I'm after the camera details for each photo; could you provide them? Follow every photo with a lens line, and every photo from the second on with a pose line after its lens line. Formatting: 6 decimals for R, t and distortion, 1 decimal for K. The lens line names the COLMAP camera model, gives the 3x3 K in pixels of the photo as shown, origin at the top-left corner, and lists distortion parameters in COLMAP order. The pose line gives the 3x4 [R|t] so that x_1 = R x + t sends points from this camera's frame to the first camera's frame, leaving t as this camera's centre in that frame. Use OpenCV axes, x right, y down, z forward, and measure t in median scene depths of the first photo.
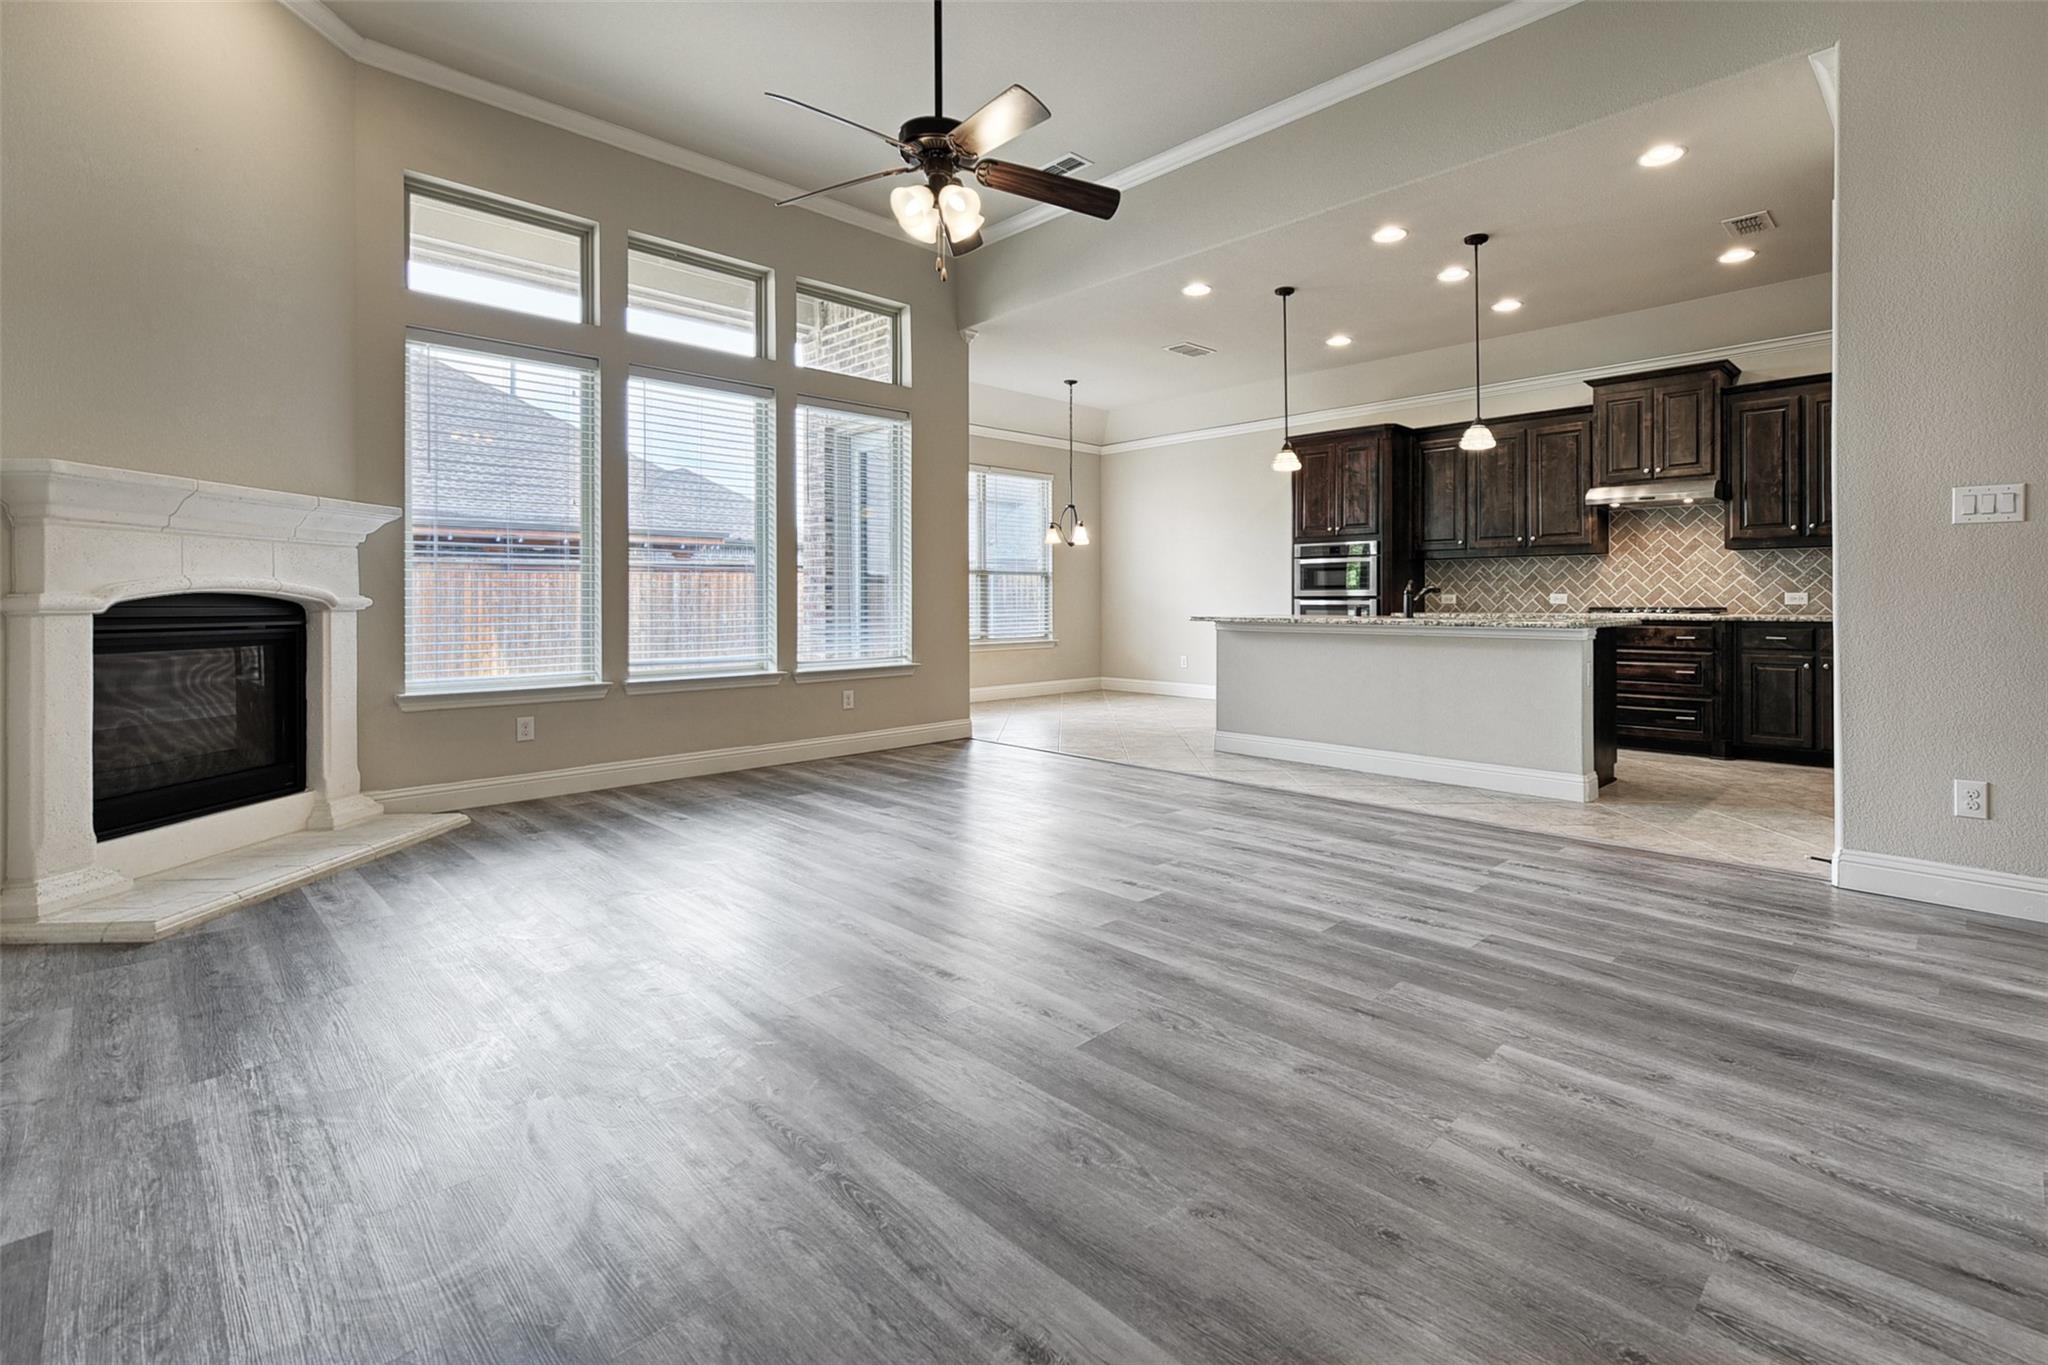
lens RADIAL K [[941.0, 0, 1075.9], [0, 941.0, 599.1], [0, 0, 1]] dist [0.014368, -0.000669]
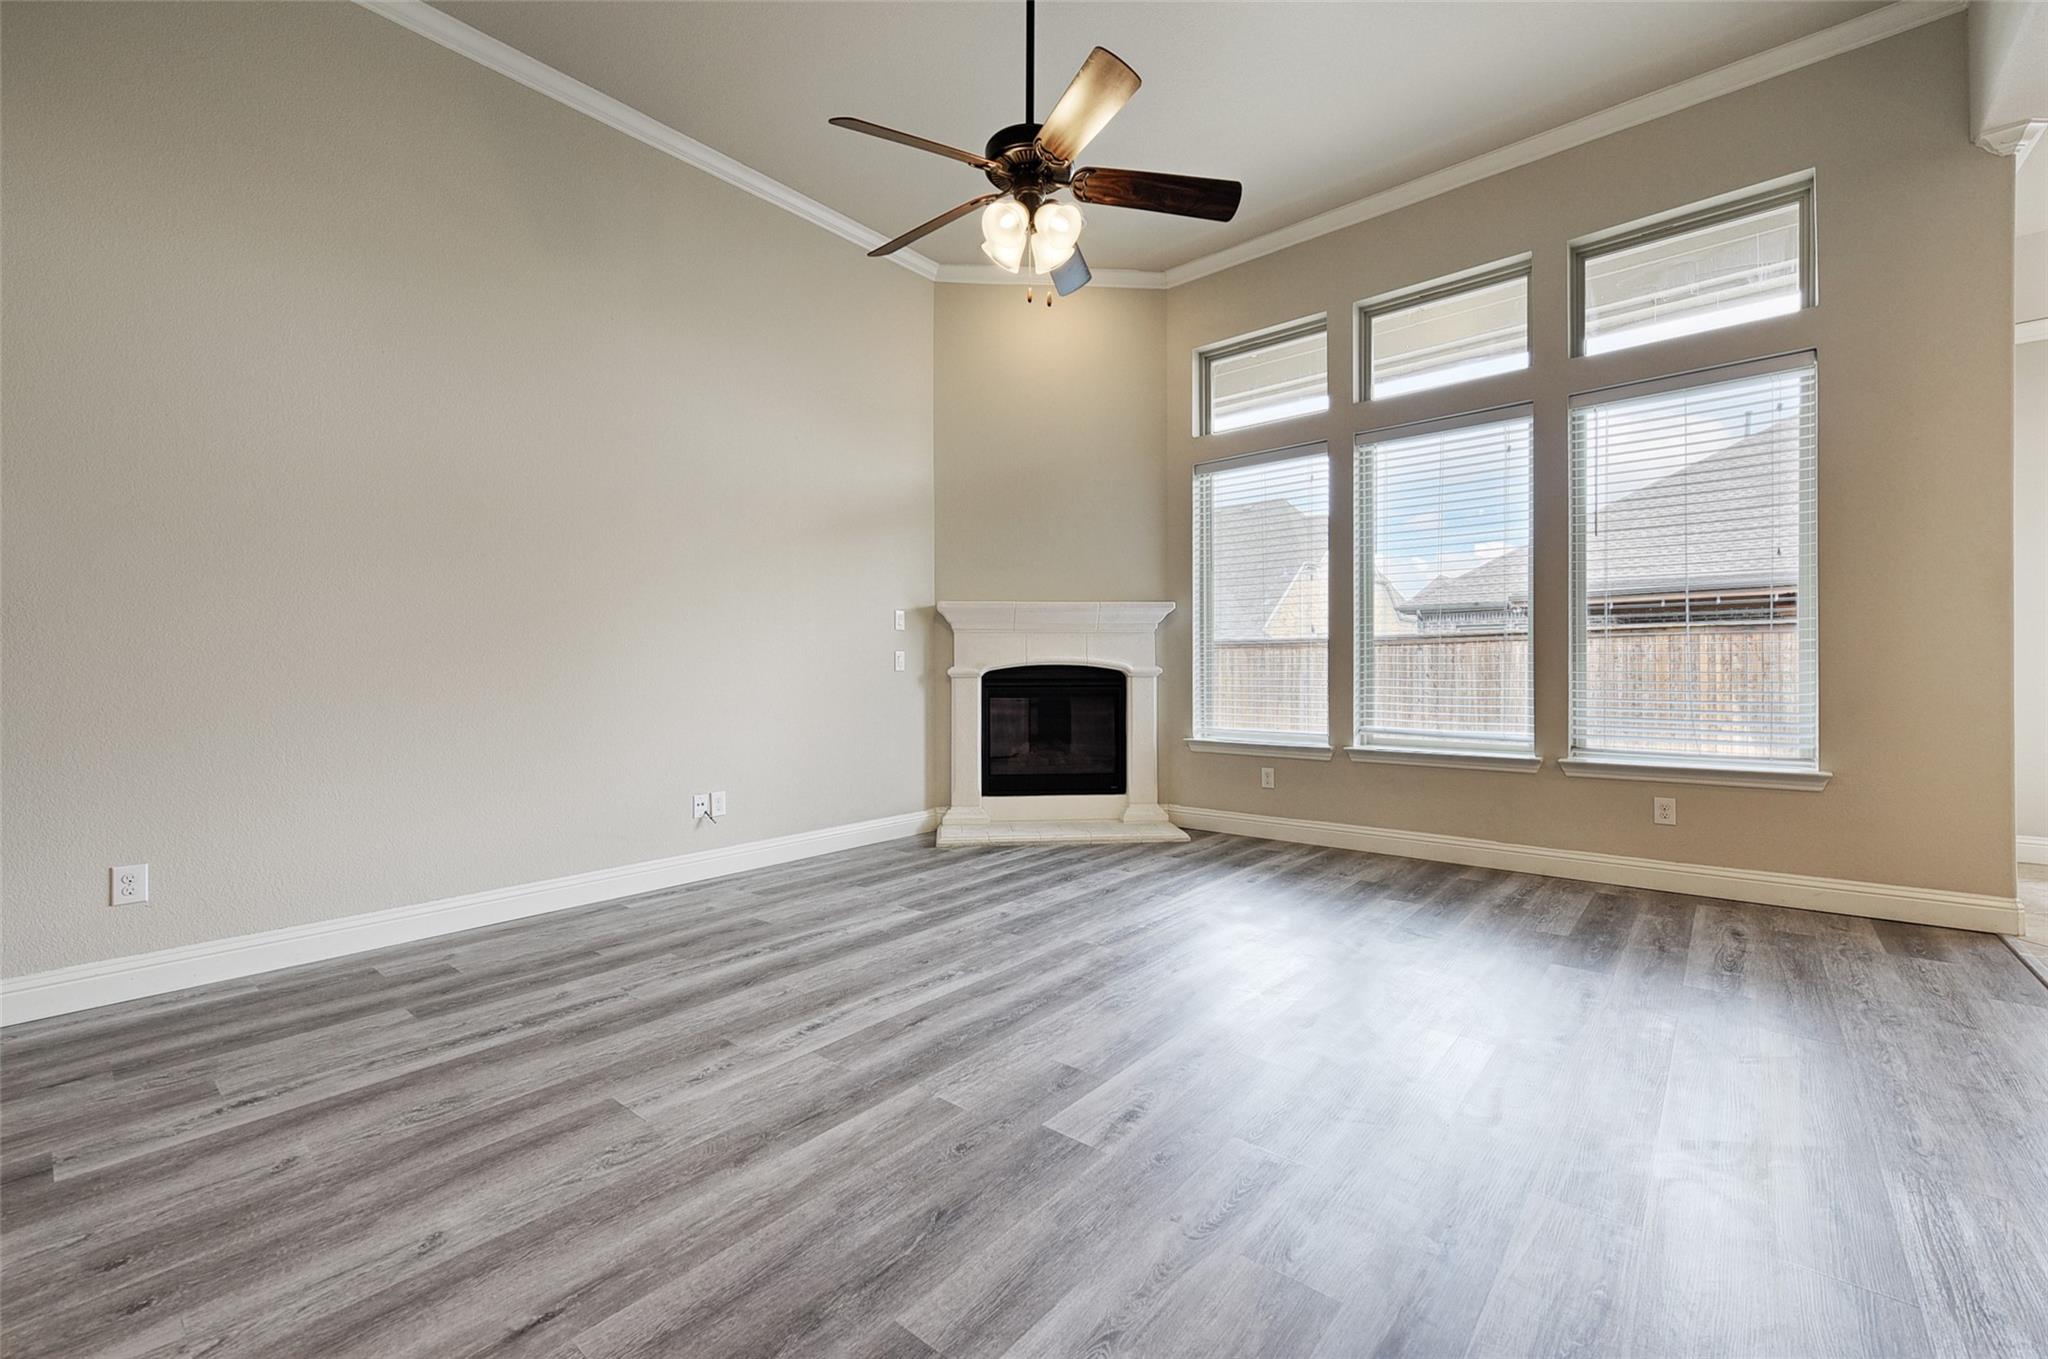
lens RADIAL K [[838.0, 0, 1018.8], [0, 838.0, 672.3], [0, 0, 1]] dist [0.002661, -0.000229]
pose [[0.067159, 0.000583, -0.997742, 0.355124], [0.006739, 0.999977, 0.001038, 0.002534], [0.997720, -0.006793, 0.067154, 0.516866]]
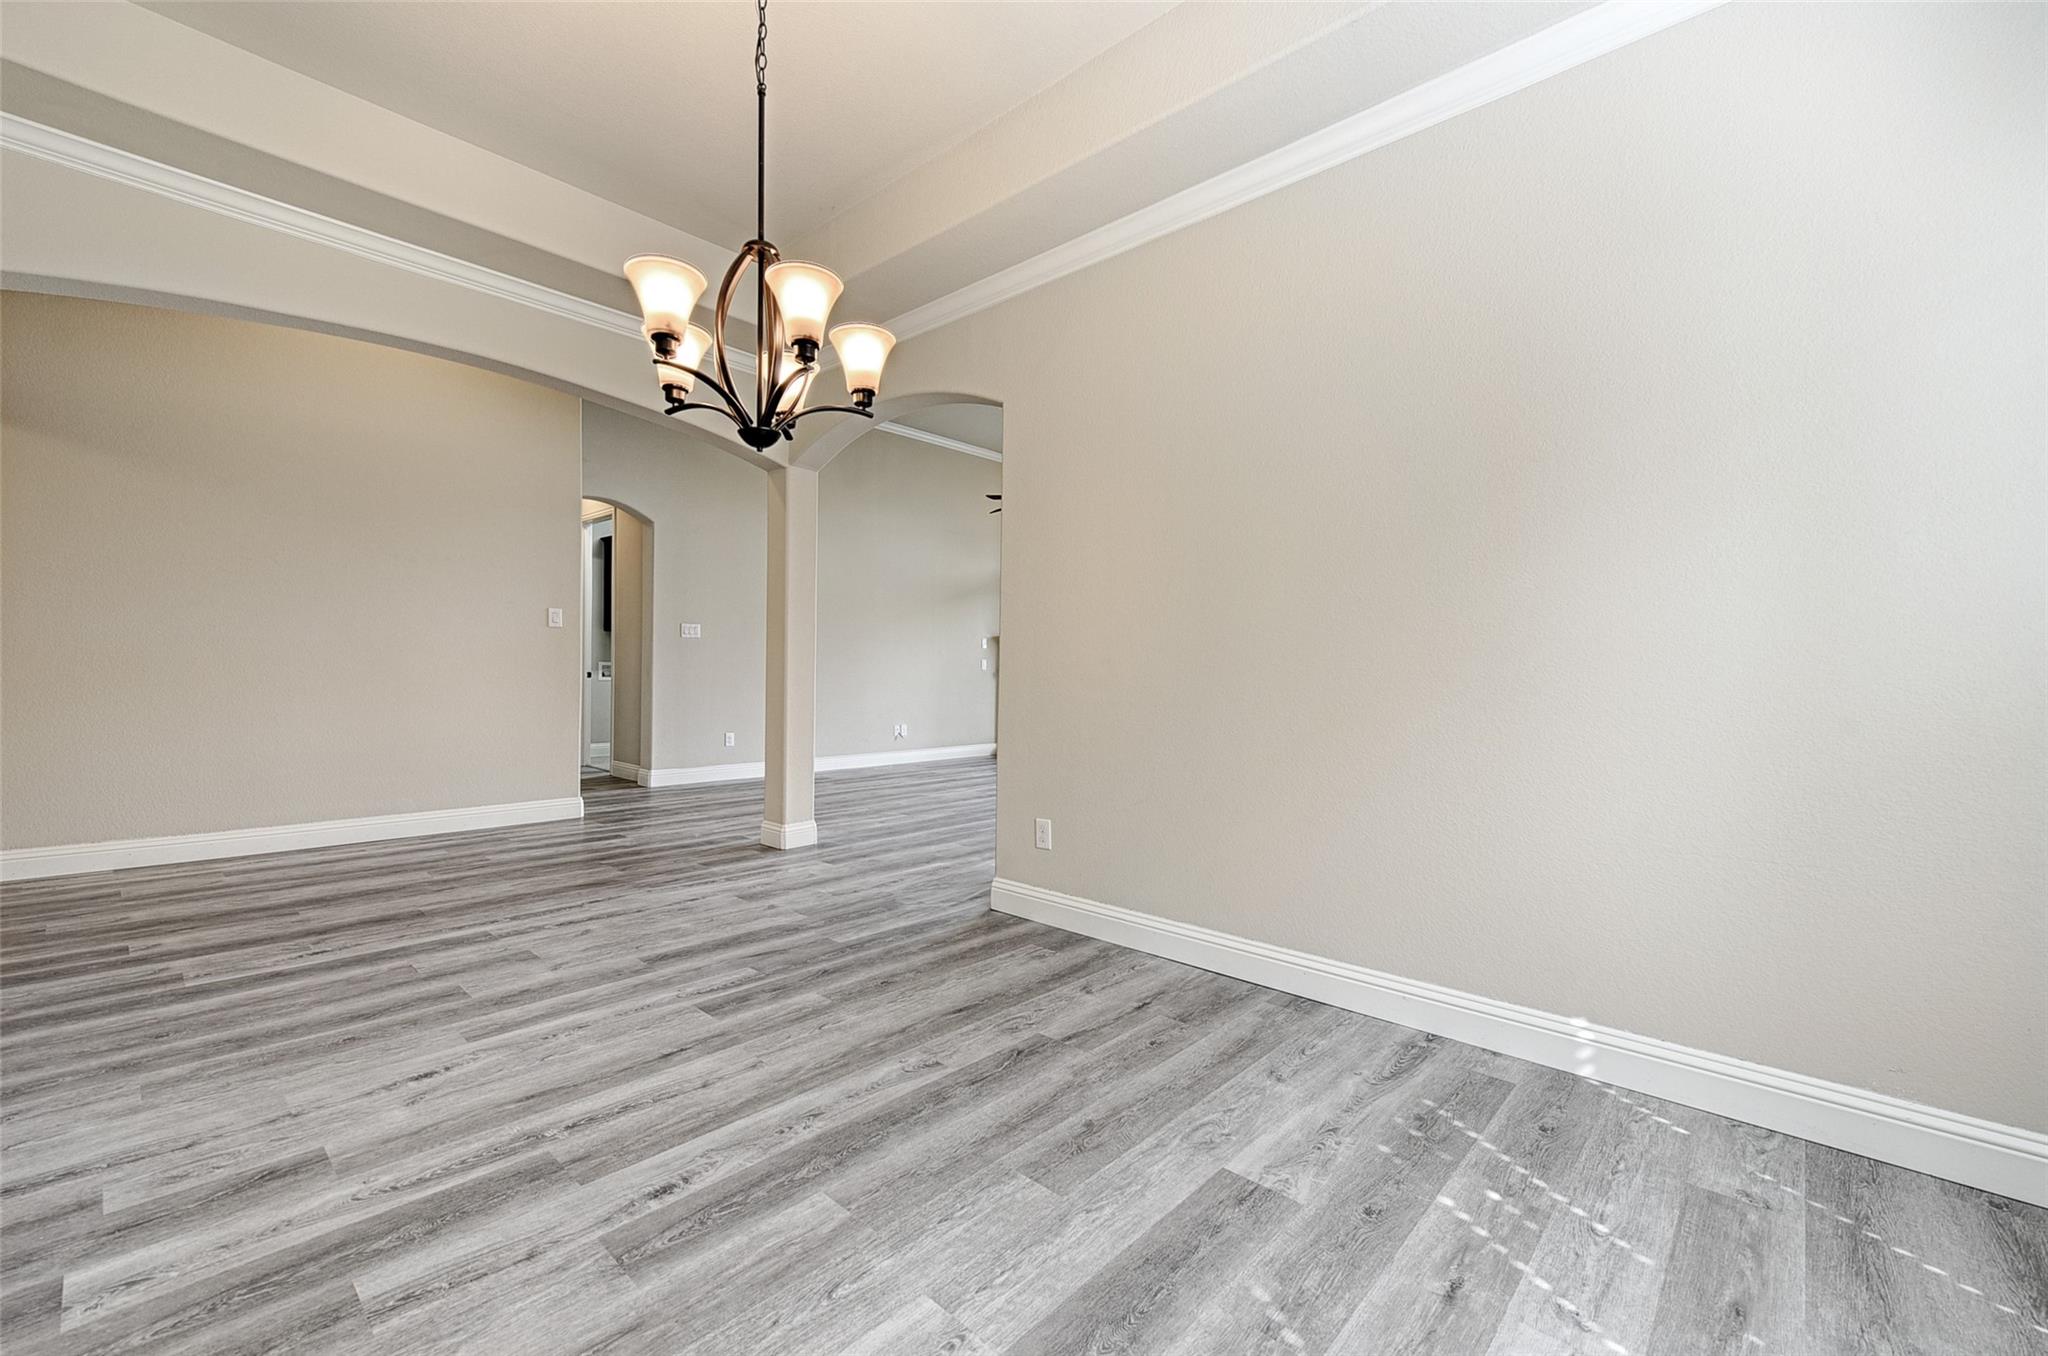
lens RADIAL K [[838.0, 0, 1018.8], [0, 838.0, 670.8], [0, 0, 1]] dist [0.002661, -0.000229]
pose [[0.045654, 0.003892, -0.998950, 1.161086], [-0.022002, 0.999754, 0.002889, -0.004112], [0.998715, 0.021847, 0.045728, 0.445191]]
